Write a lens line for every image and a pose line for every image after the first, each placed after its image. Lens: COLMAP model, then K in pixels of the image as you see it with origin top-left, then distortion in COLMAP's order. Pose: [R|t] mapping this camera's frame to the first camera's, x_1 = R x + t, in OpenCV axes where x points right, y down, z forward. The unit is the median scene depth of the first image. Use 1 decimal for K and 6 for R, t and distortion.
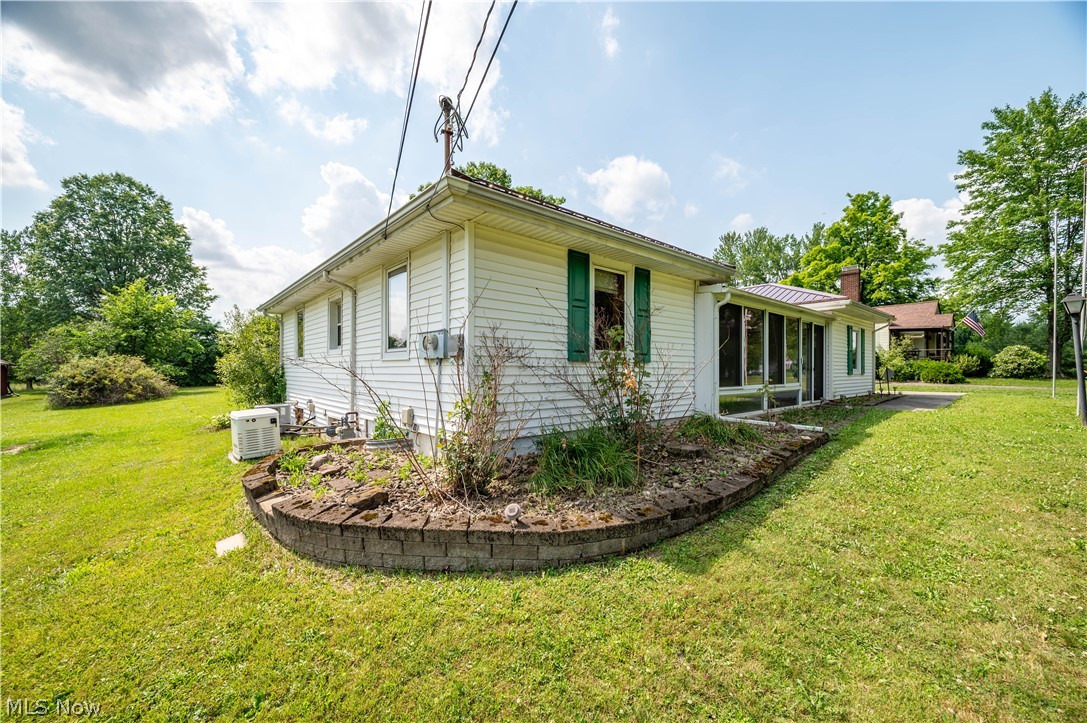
lens RADIAL K [[427.4, 0, 545.4], [0, 427.4, 367.4], [0, 0, 1]] dist [-0.001518, -0.000394]
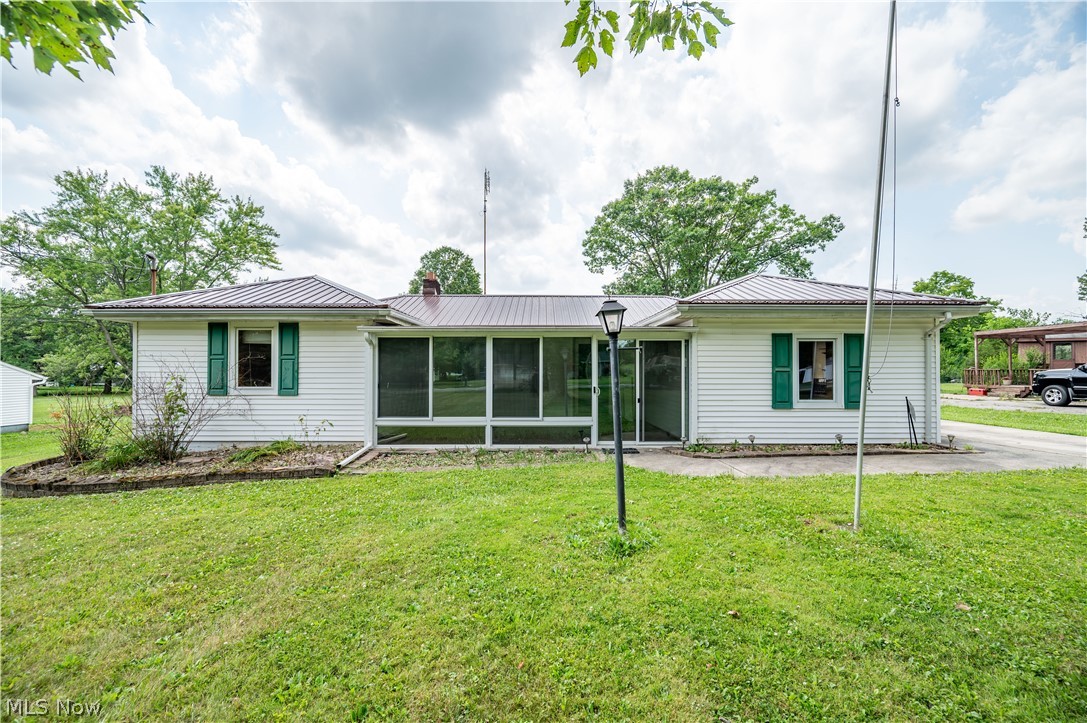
lens RADIAL K [[427.4, 0, 545.4], [0, 427.4, 367.4], [0, 0, 1]] dist [-0.001518, -0.000394]
pose [[0.760670, -0.007877, -0.649091, 0.438063], [0.003903, 0.999964, -0.007562, -0.021686], [0.649127, 0.003219, 0.760673, 0.137722]]
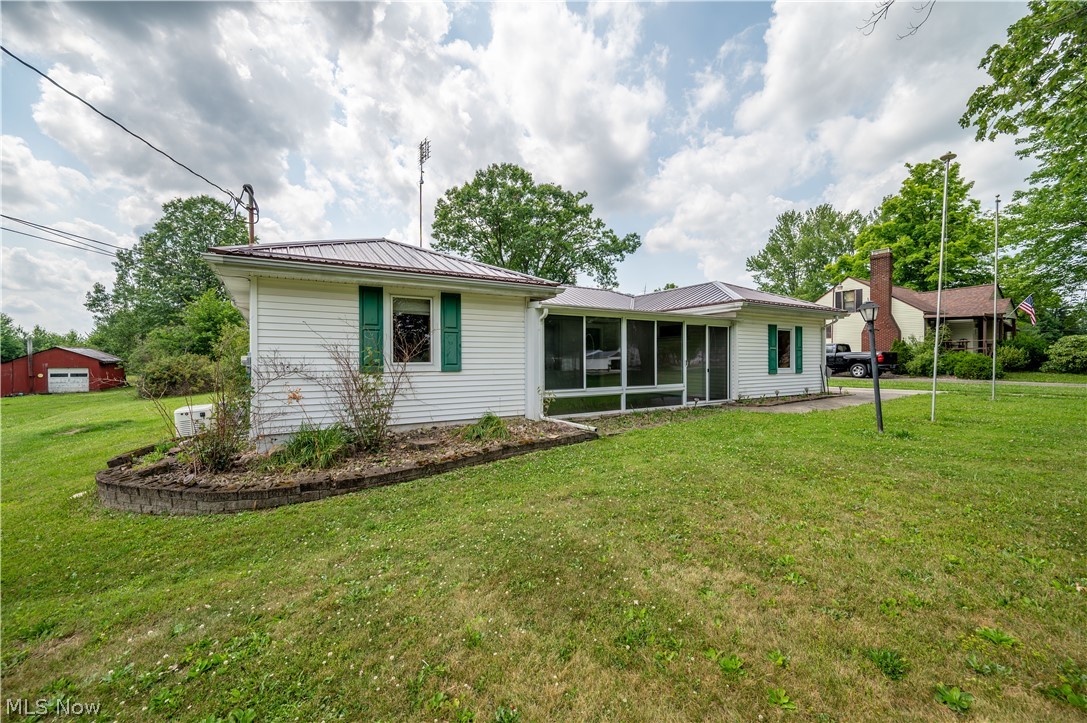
lens RADIAL K [[436.6, 0, 544.9], [0, 436.6, 361.9], [0, 0, 1]] dist [-0.001252, -0.000561]
pose [[0.986649, -0.005014, -0.162786, 0.181297], [0.006643, 0.999933, 0.009460, -0.012421], [0.162728, -0.010415, 0.986616, -0.045300]]
